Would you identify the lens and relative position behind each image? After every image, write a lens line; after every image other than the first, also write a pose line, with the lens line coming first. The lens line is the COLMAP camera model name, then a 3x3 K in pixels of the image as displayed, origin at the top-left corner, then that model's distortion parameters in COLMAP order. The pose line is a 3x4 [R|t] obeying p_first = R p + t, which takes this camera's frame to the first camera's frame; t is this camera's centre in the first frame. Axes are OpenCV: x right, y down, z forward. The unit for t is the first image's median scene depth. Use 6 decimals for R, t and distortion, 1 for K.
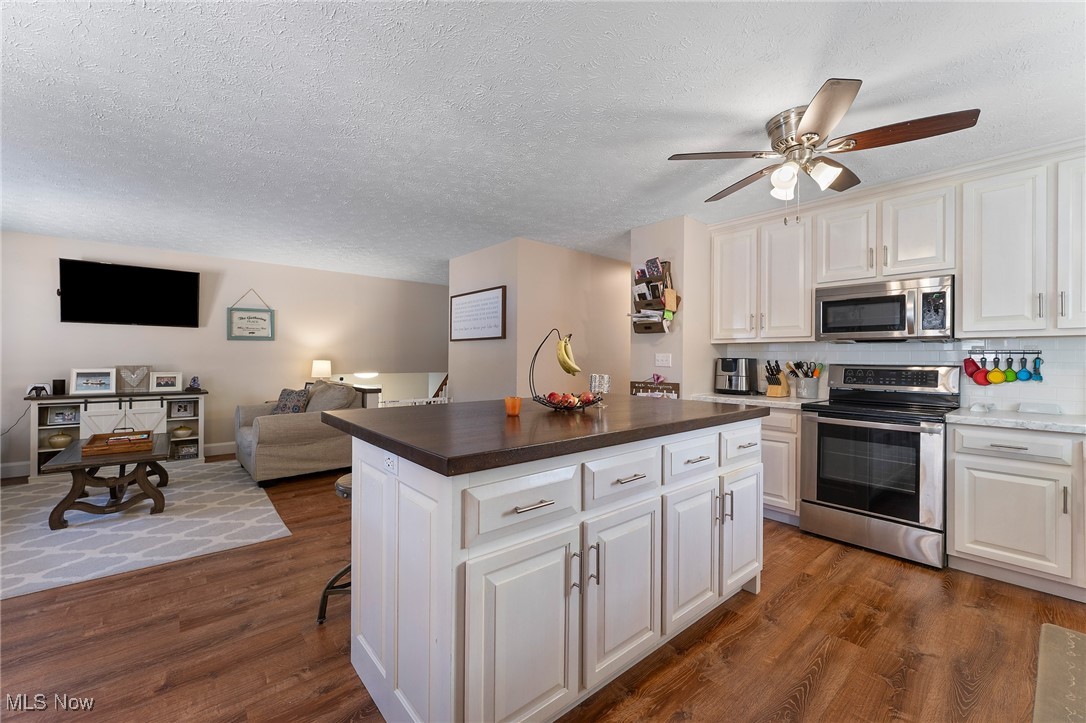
lens RADIAL K [[435.1, 0, 551.3], [0, 435.1, 372.2], [0, 0, 1]] dist [-0.003868, 0.000114]
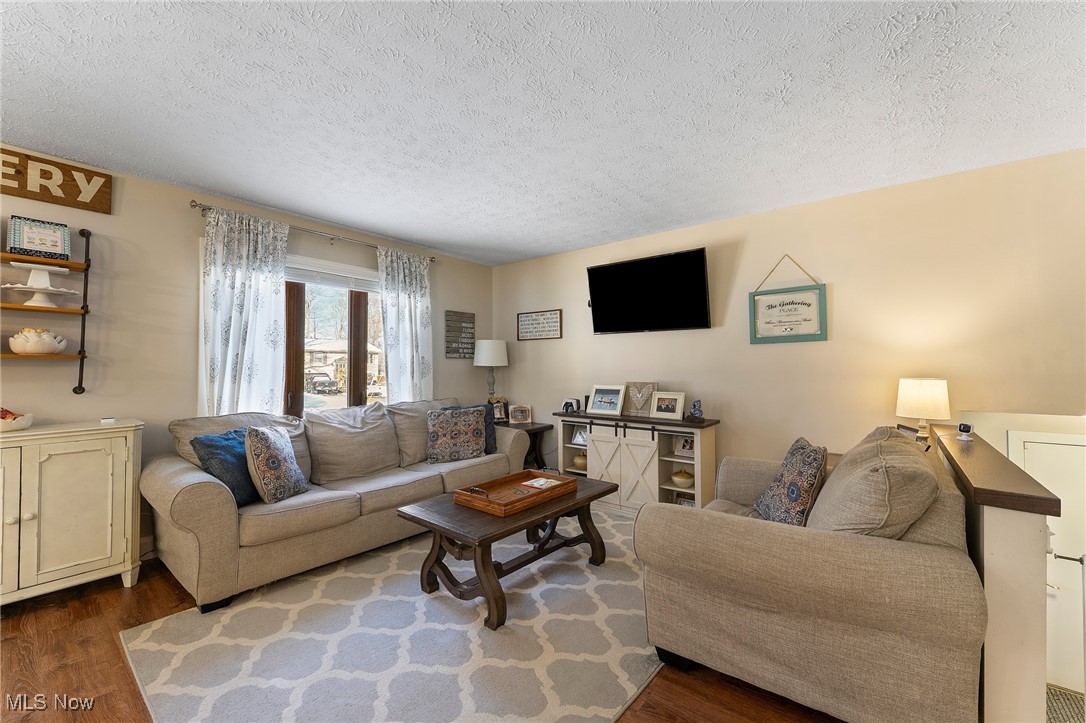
lens RADIAL K [[435.1, 0, 538.5], [0, 435.1, 359.0], [0, 0, 1]] dist [-0.003868, 0.000114]
pose [[0.164297, -0.029505, -0.985969, -0.249764], [-0.030387, 0.998927, -0.034956, -0.030091], [0.985943, 0.035704, 0.163224, 0.843095]]
